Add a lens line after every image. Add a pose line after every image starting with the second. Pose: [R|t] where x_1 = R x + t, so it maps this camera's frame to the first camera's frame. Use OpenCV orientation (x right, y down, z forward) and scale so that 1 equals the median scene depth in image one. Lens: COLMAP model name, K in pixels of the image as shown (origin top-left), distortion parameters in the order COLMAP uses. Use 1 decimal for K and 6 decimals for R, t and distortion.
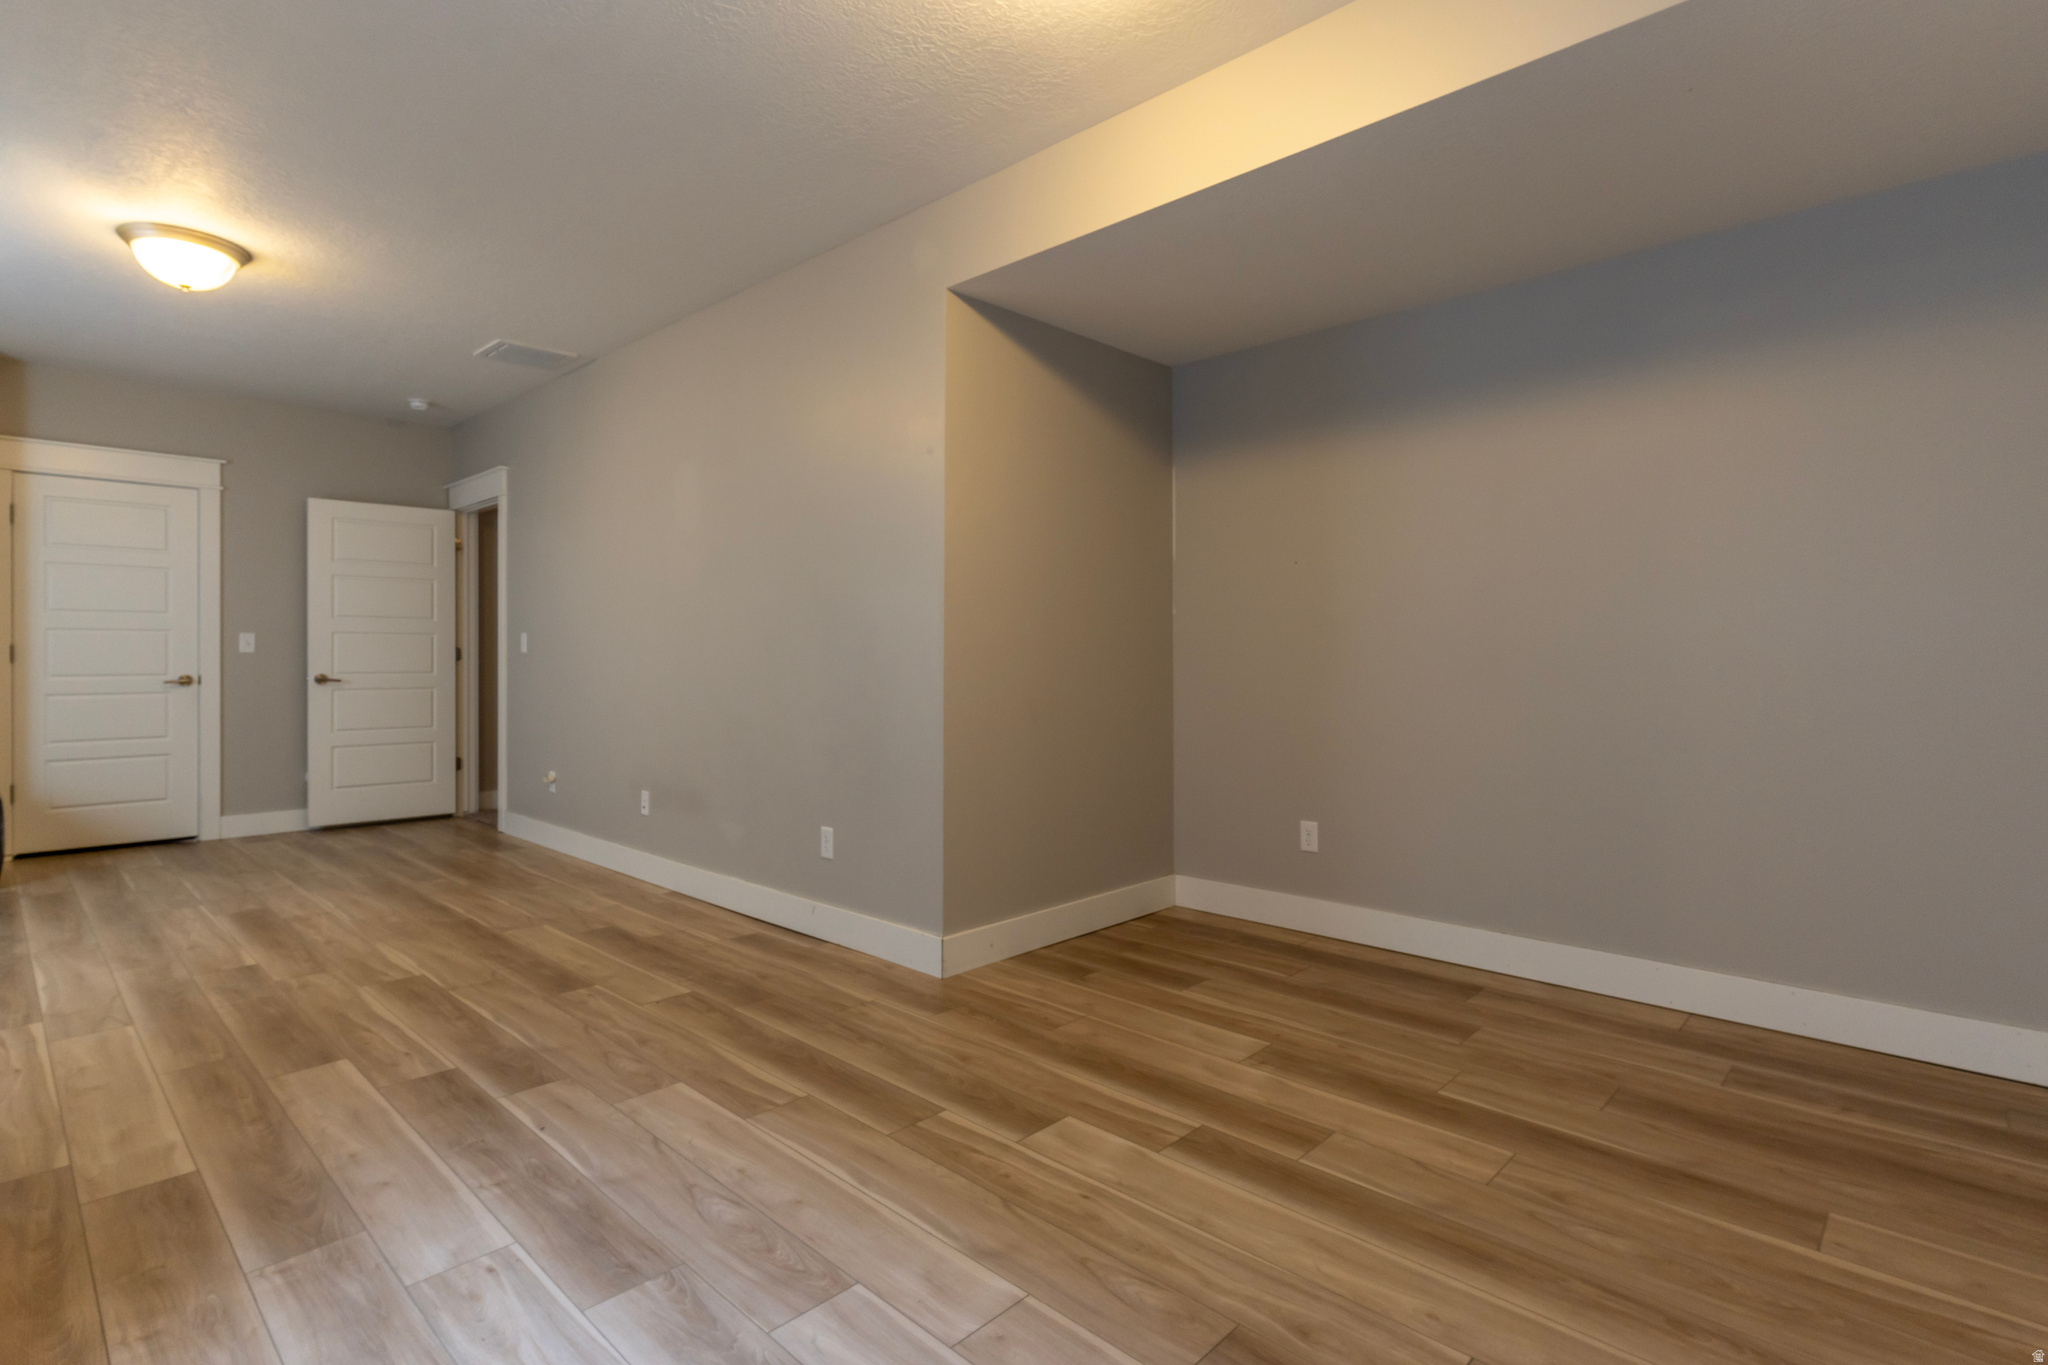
lens RADIAL K [[984.6, 0, 1024.0], [0, 984.6, 682.5], [0, 0, 1]] dist [-0.002865, -0.000322]
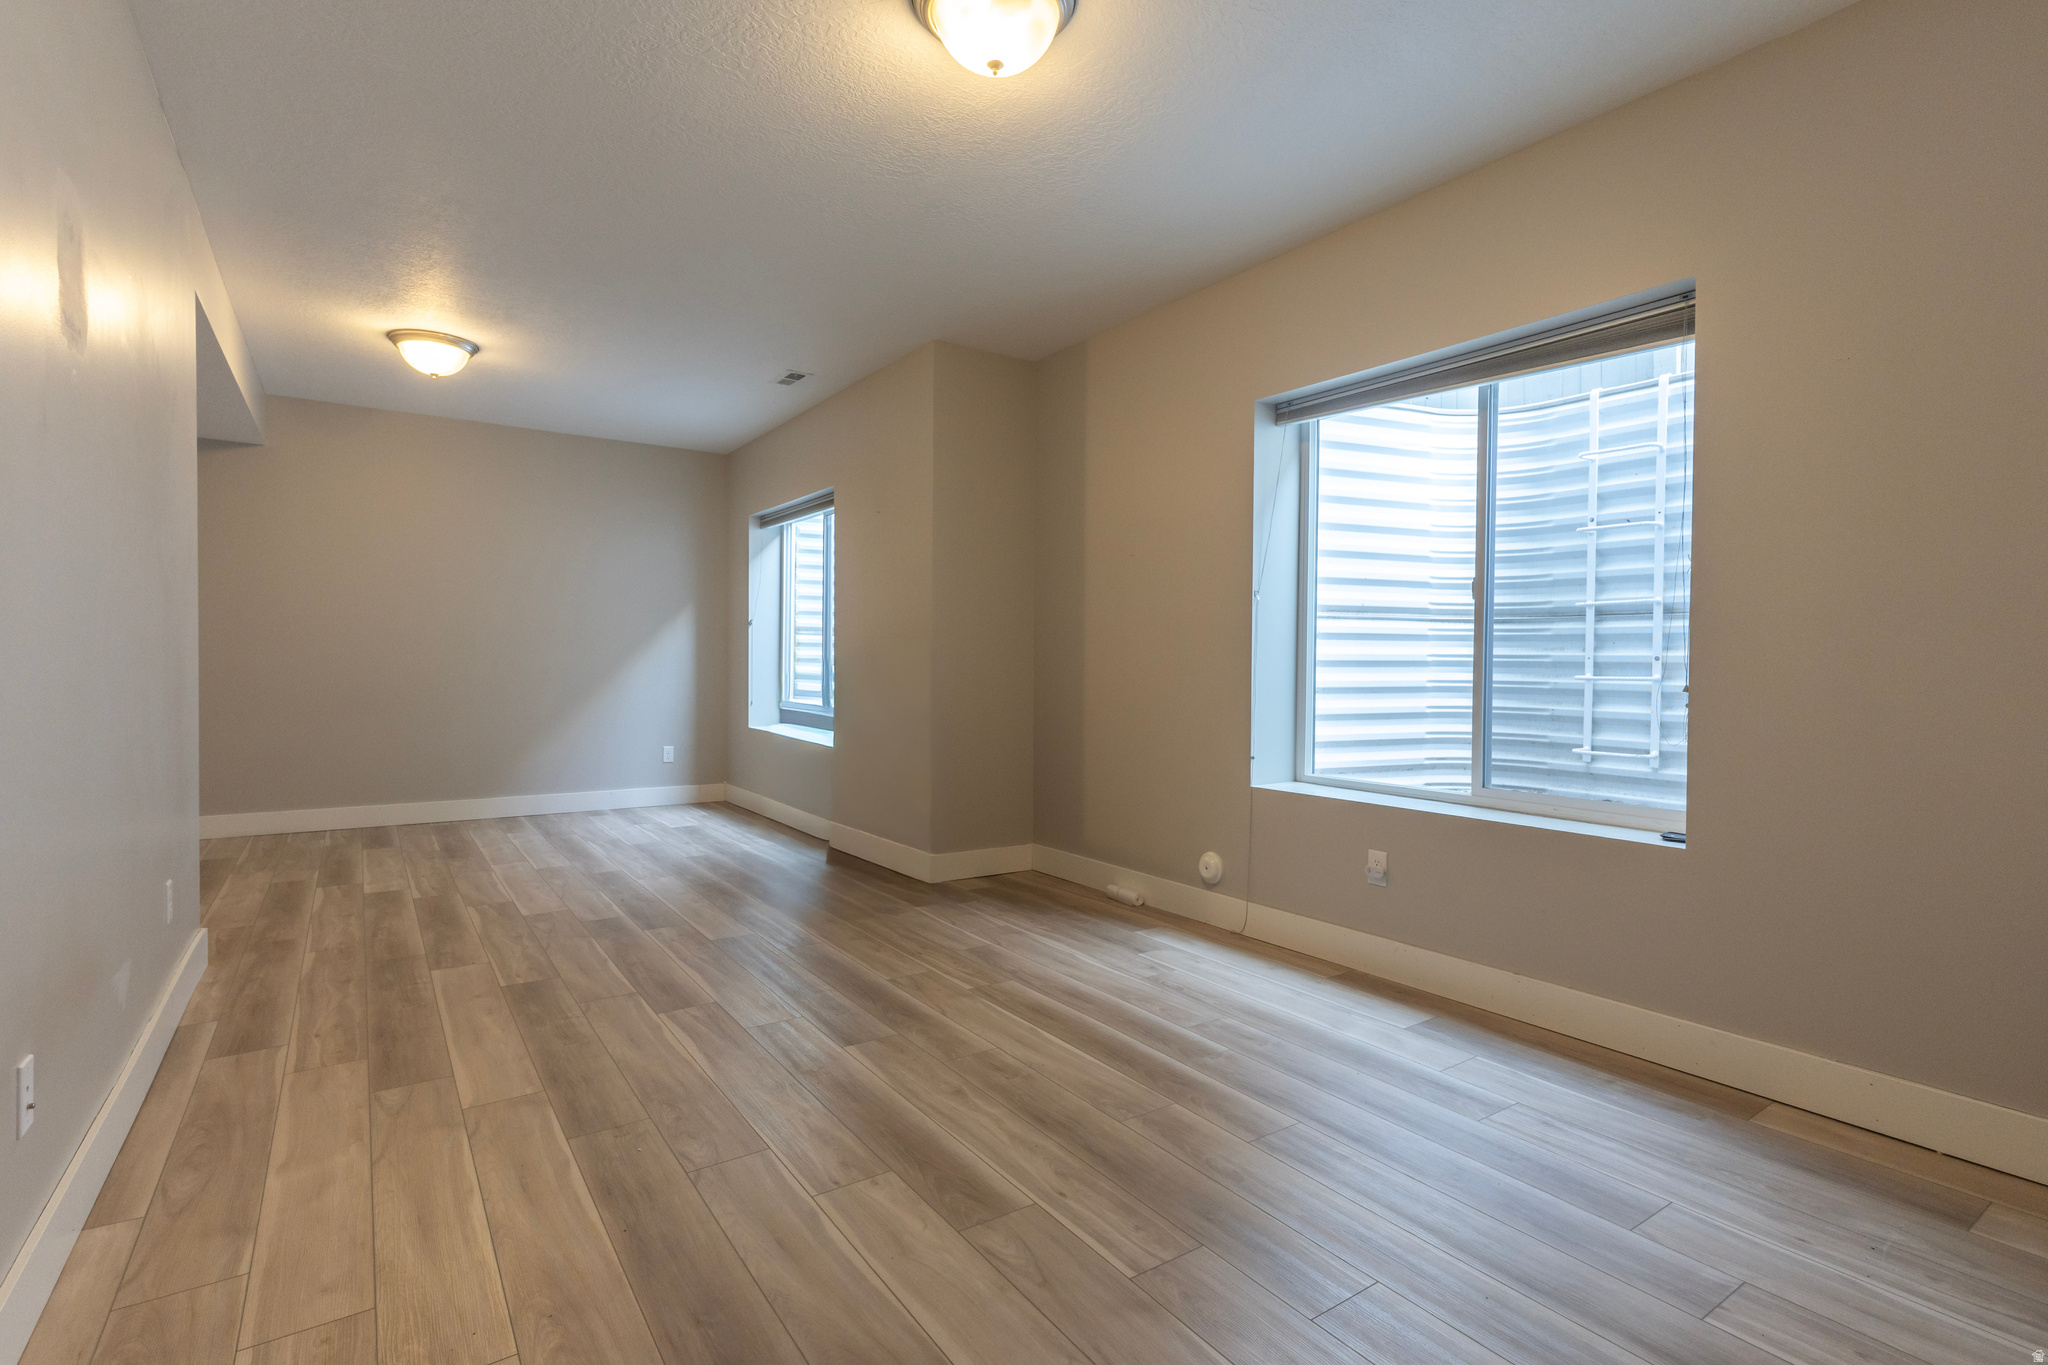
lens RADIAL K [[984.6, 0, 1024.0], [0, 984.6, 682.5], [0, 0, 1]] dist [-0.002865, -0.000322]
pose [[-0.976358, -0.014094, 0.215701, -1.177156], [-0.003960, 0.998871, 0.047340, -0.049854], [-0.216125, 0.045366, -0.975311, 1.868170]]
